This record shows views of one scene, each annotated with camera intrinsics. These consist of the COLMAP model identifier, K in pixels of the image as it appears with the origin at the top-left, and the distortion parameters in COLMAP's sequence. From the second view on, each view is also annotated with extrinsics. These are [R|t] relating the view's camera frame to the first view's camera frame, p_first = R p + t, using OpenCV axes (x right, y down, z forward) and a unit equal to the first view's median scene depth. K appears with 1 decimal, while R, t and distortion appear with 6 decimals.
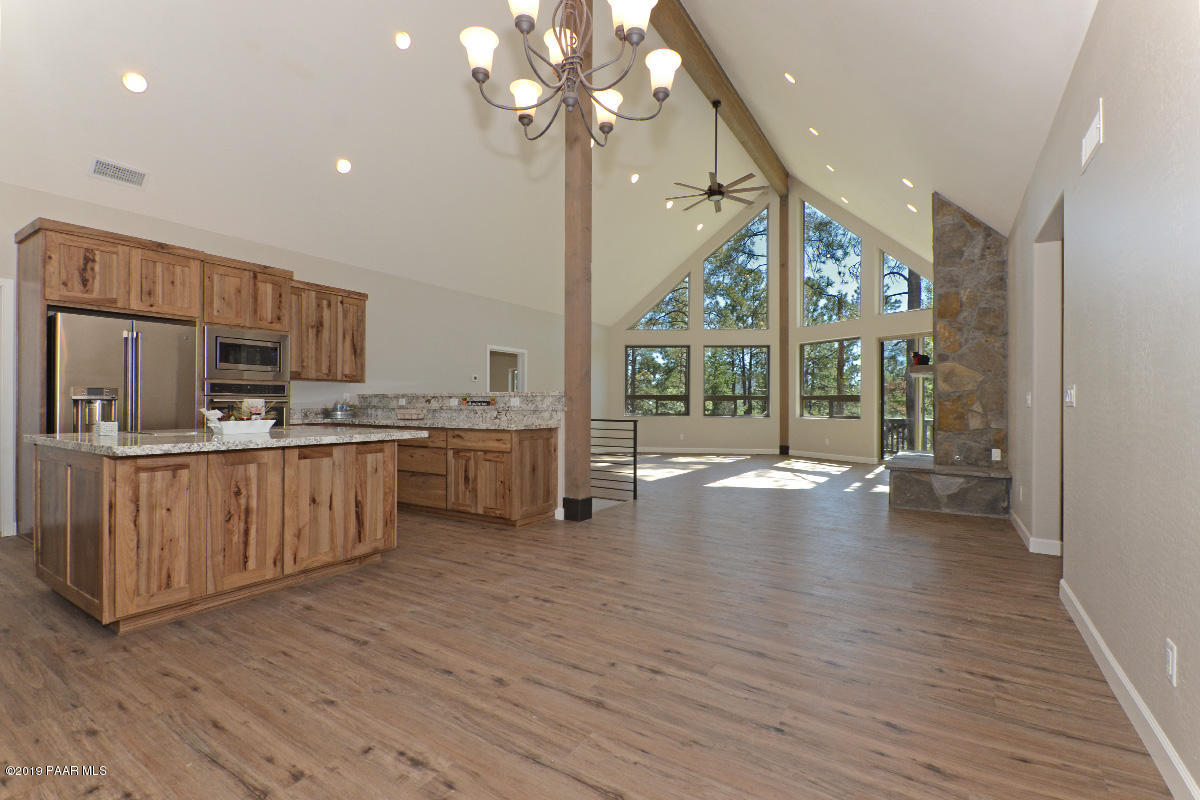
lens RADIAL K [[526.1, 0, 610.3], [0, 526.1, 402.6], [0, 0, 1]] dist [-0.013782, -0.002786]
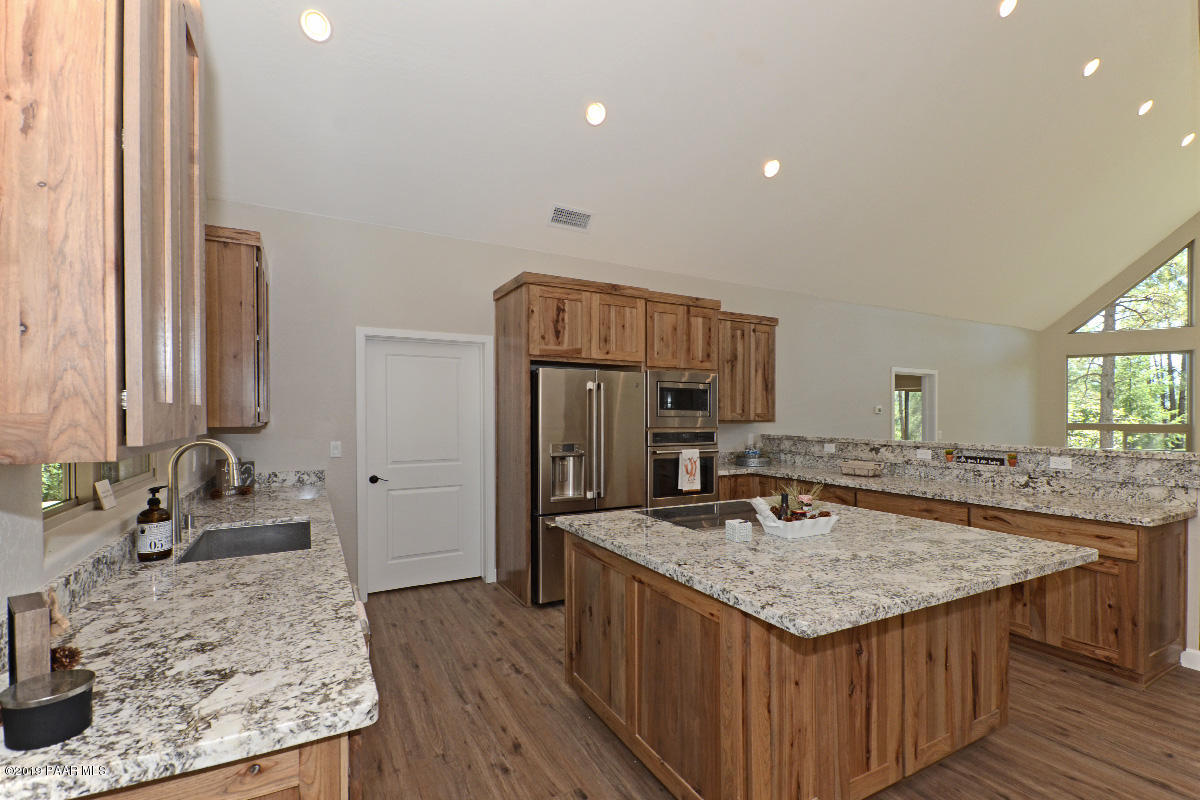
lens RADIAL K [[526.1, 0, 599.9], [0, 526.1, 414.4], [0, 0, 1]] dist [-0.013782, -0.002786]
pose [[0.863529, -0.002633, -0.504293, -0.416281], [0.002364, 0.999997, -0.001174, -0.074554], [0.504294, -0.000178, 0.863532, 0.175722]]
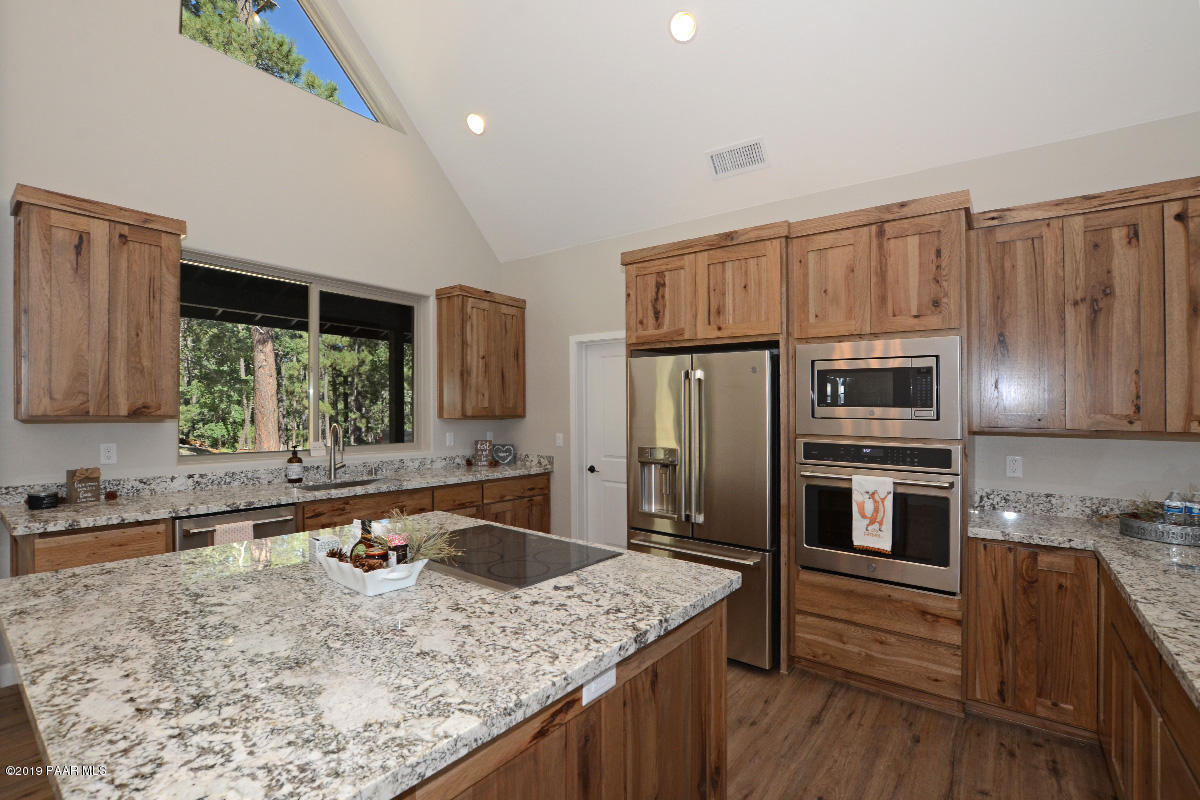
lens RADIAL K [[526.1, 0, 568.2], [0, 526.1, 404.9], [0, 0, 1]] dist [-0.013782, -0.002786]
pose [[-0.109248, -0.004950, -0.994002, -0.169205], [-0.008831, 0.999953, -0.004009, -0.080488], [0.993975, 0.008340, -0.109286, 0.873408]]
